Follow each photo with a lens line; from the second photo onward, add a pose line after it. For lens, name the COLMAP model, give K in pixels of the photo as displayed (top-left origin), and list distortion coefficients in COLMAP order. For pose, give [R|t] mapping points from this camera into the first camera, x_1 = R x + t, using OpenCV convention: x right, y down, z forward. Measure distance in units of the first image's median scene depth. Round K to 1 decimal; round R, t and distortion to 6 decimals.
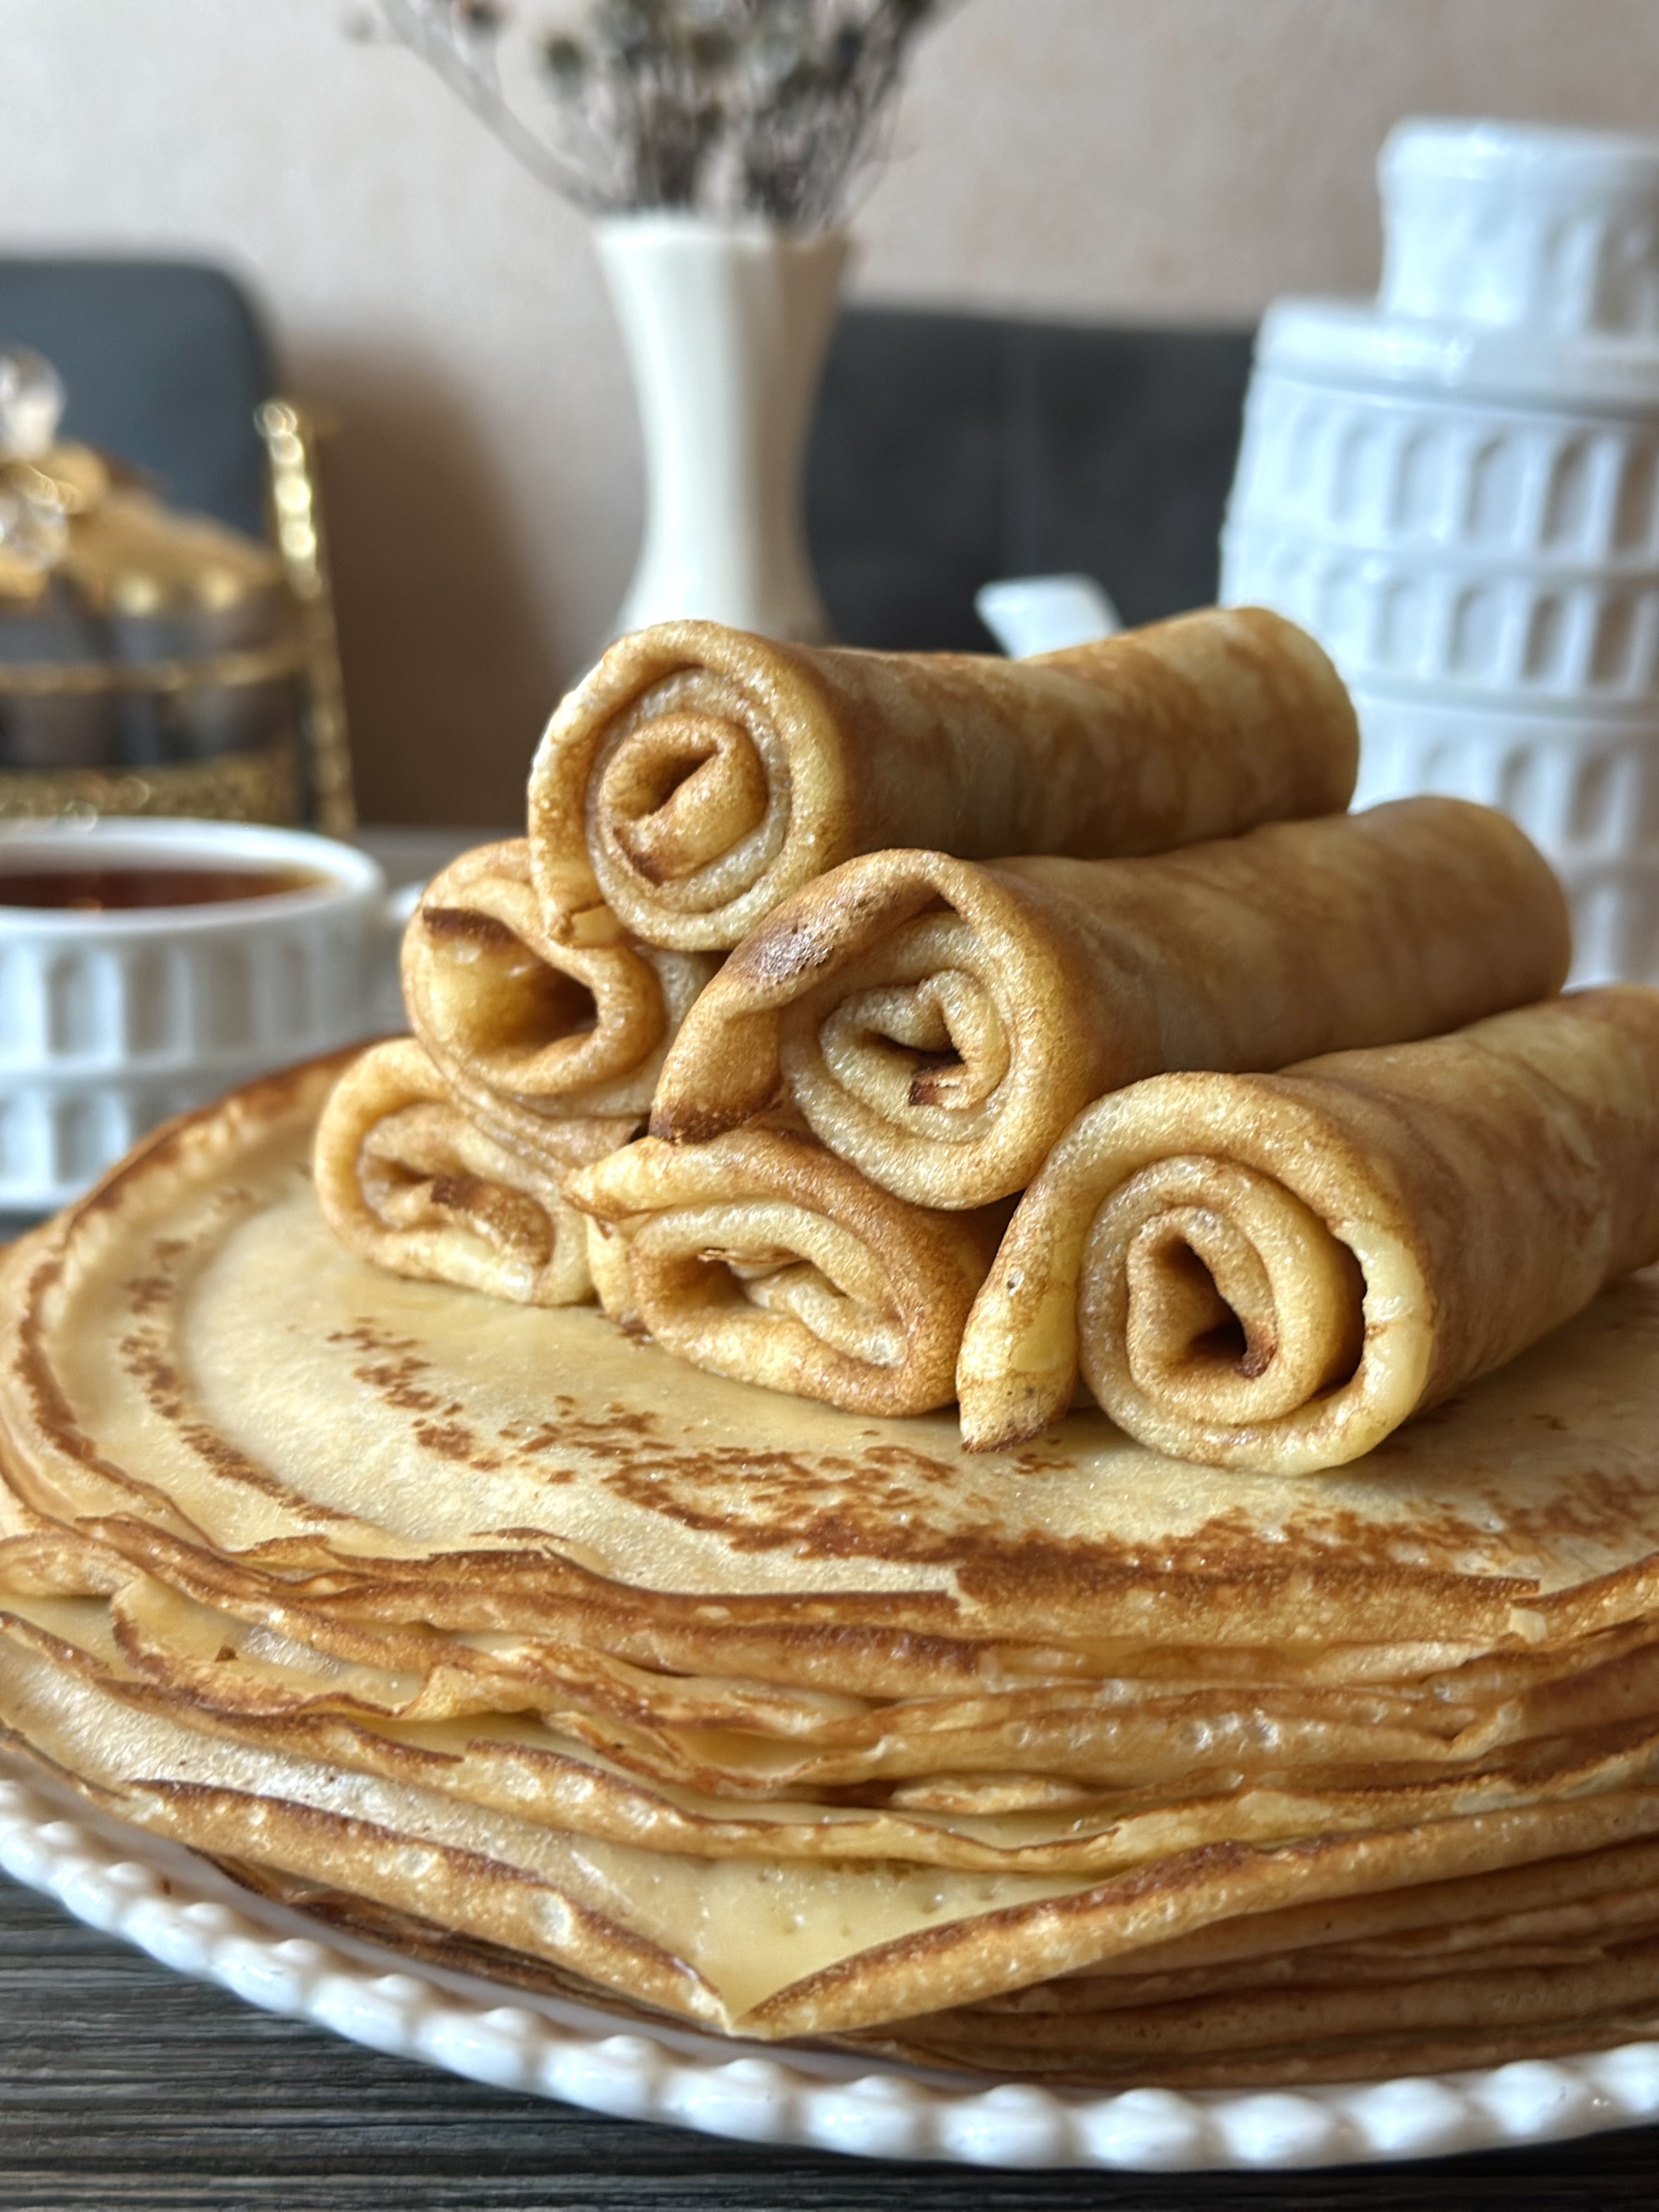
lens RADIAL K [[3313.2, 0, 848.4], [0, 3313.2, 1100.5], [0, 0, 1]] dist [0.200202, -0.566293]
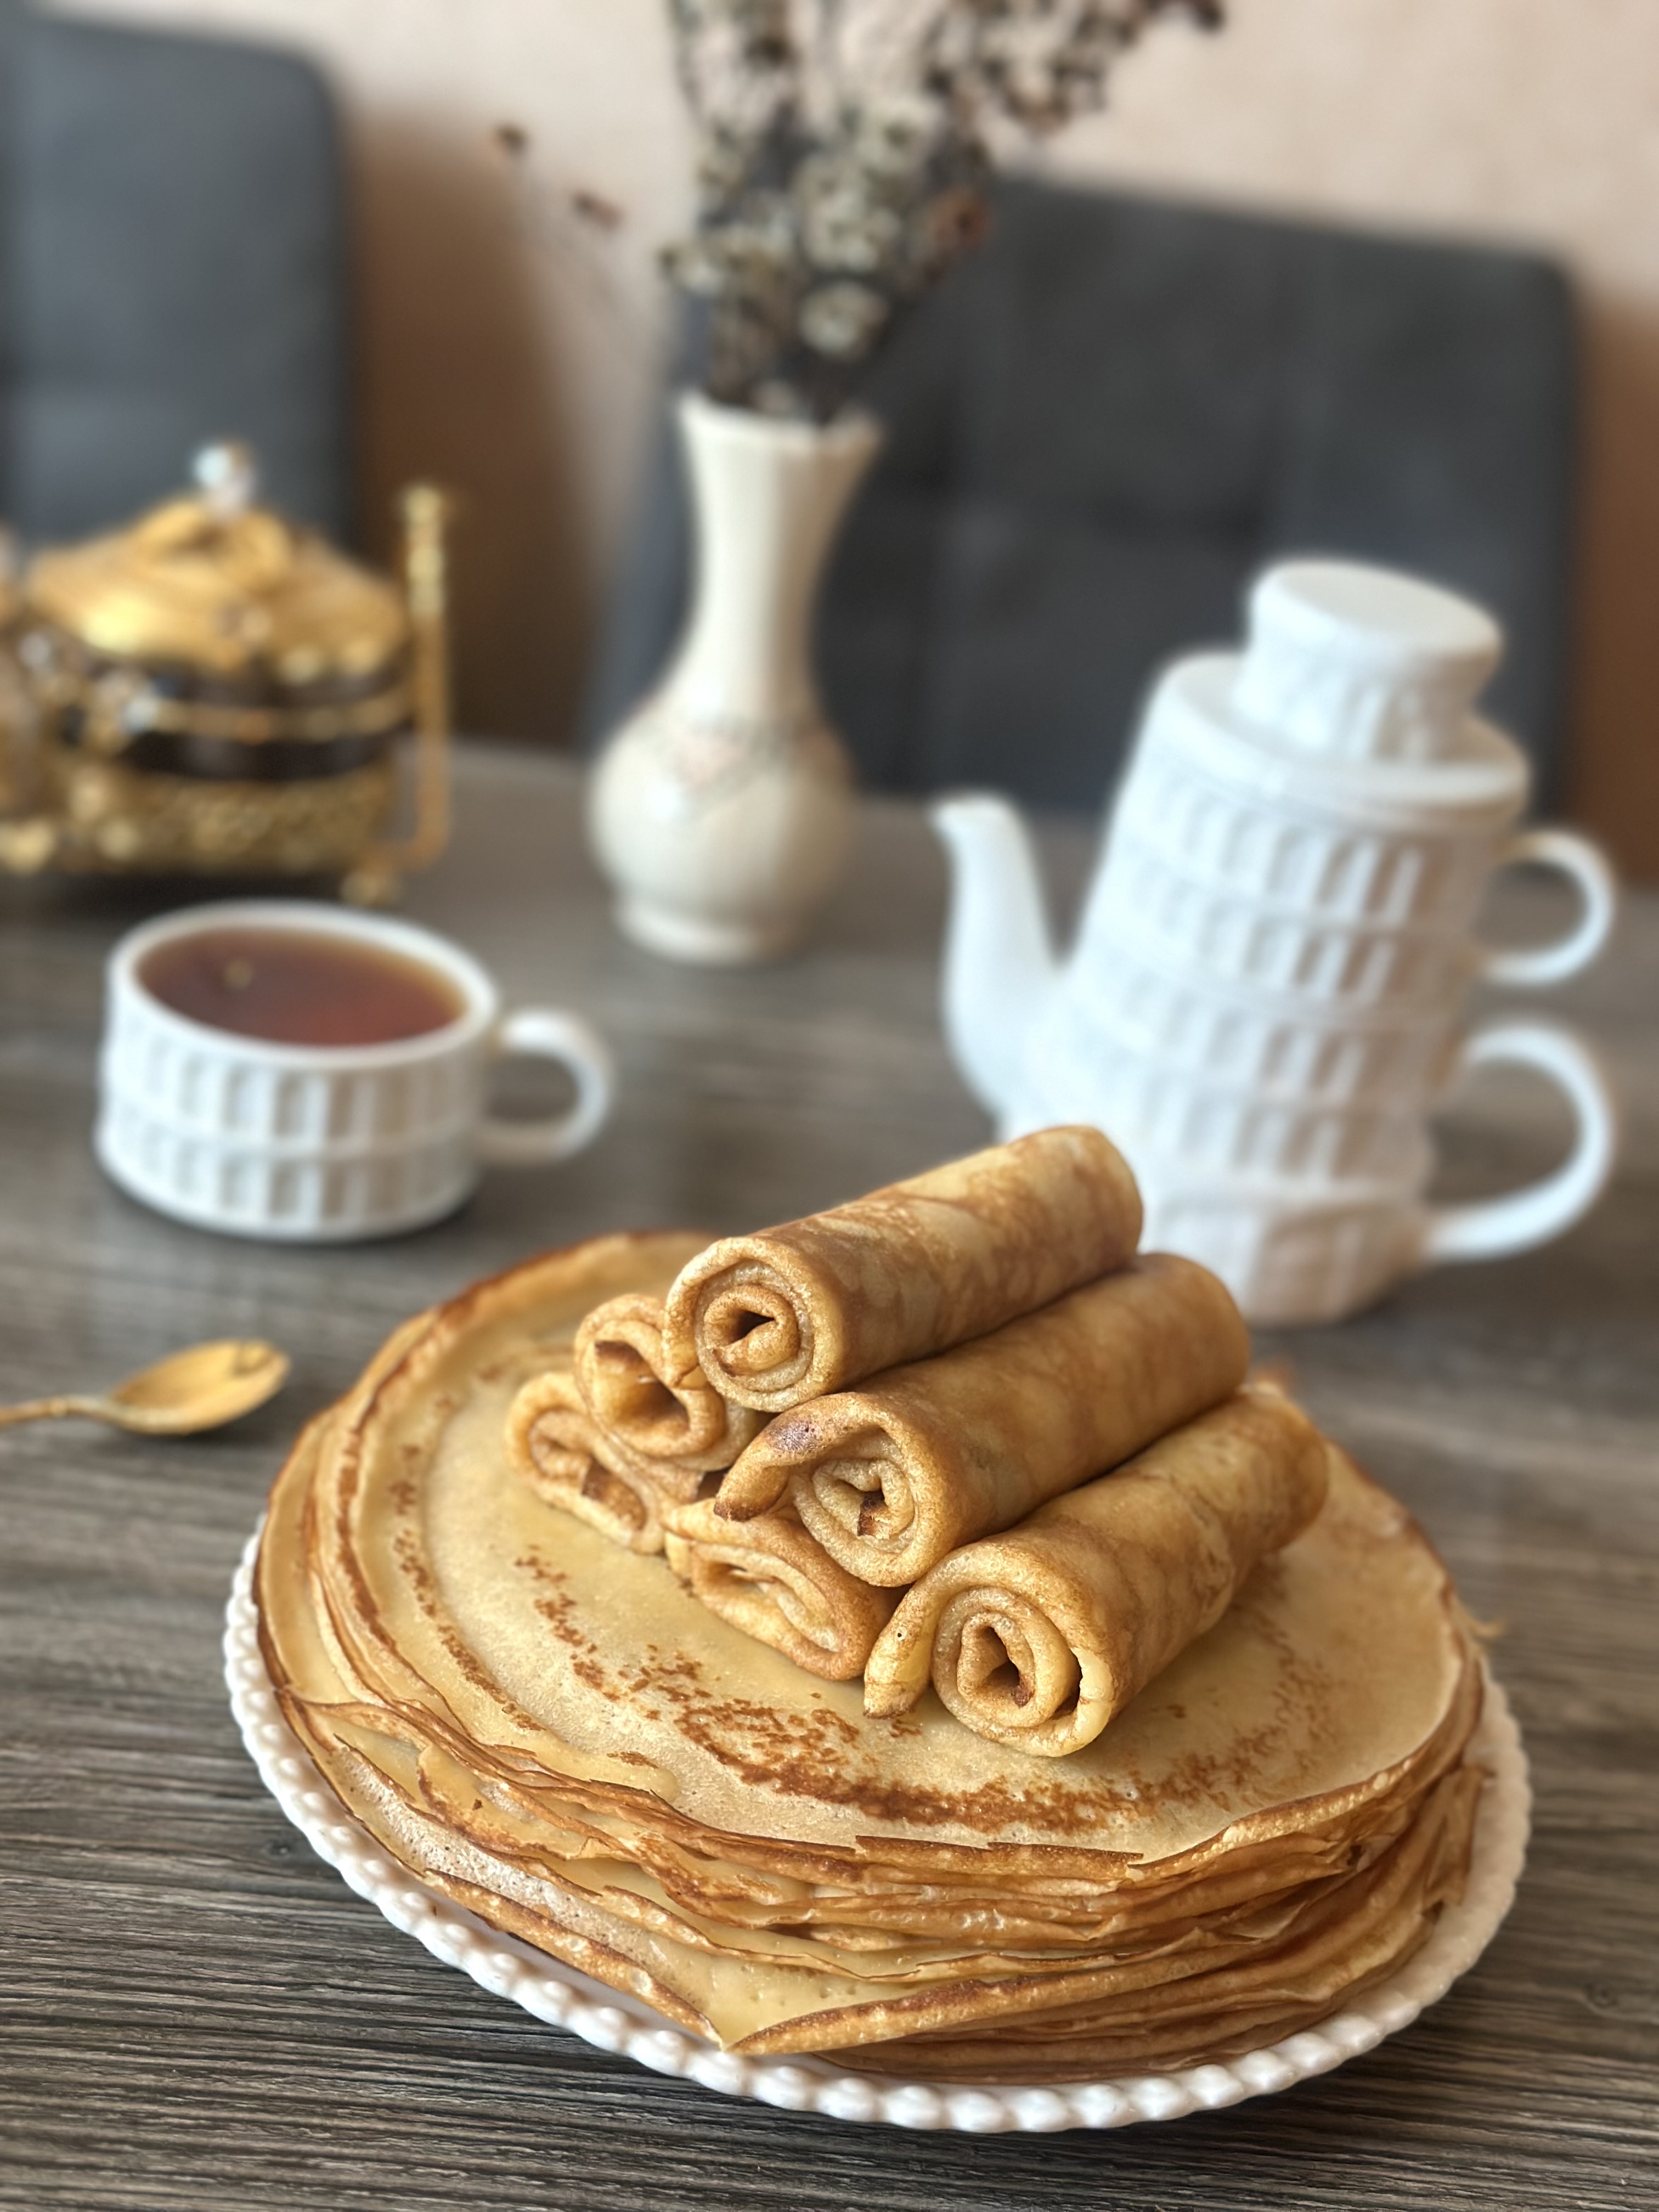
lens RADIAL K [[3313.2, 0, 848.4], [0, 3313.2, 1100.5], [0, 0, 1]] dist [0.200202, -0.566293]
pose [[0.992462, 0.111951, 0.049860, -0.111003], [-0.119281, 0.975785, 0.183346, -0.598532], [-0.028127, -0.187911, 0.981783, -0.816017]]
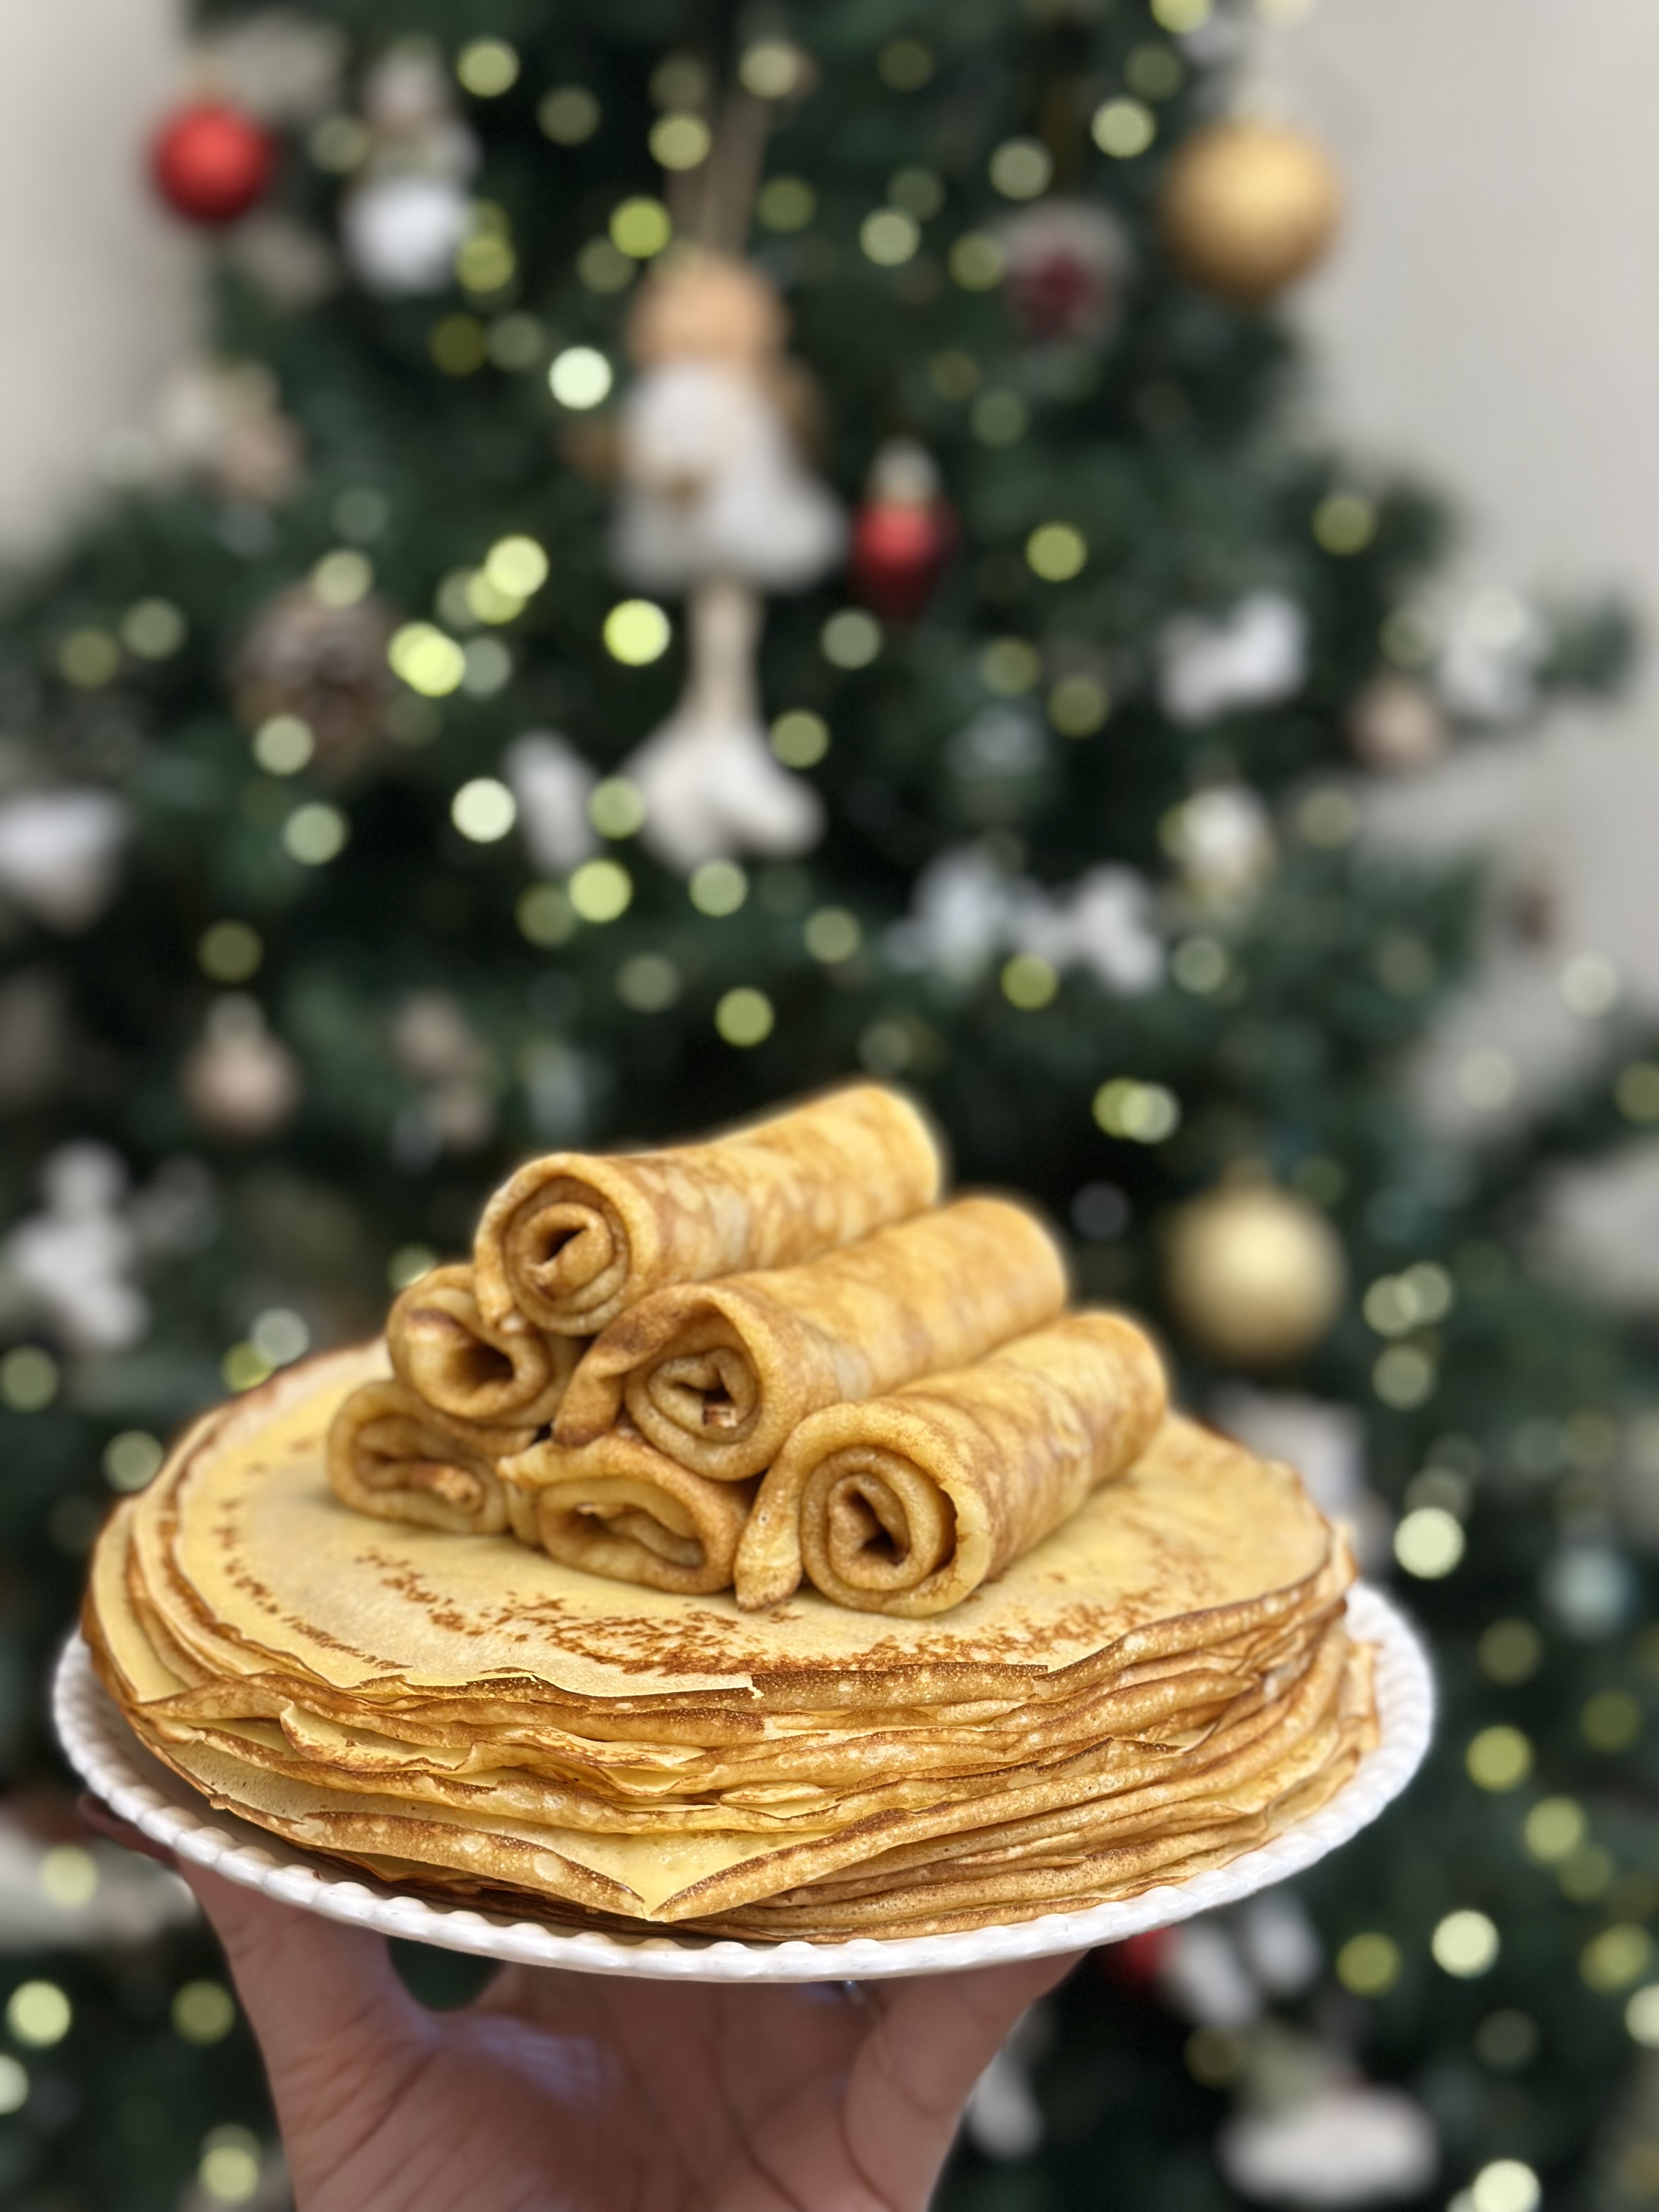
lens RADIAL K [[3313.2, 0, 848.4], [0, 3313.2, 1100.5], [0, 0, 1]] dist [0.200202, -0.566293]
pose [[0.992044, -0.030792, 0.122070, -0.123520], [0.034906, 0.998888, -0.031700, -0.117213], [-0.120958, 0.035709, 0.992015, -0.846625]]
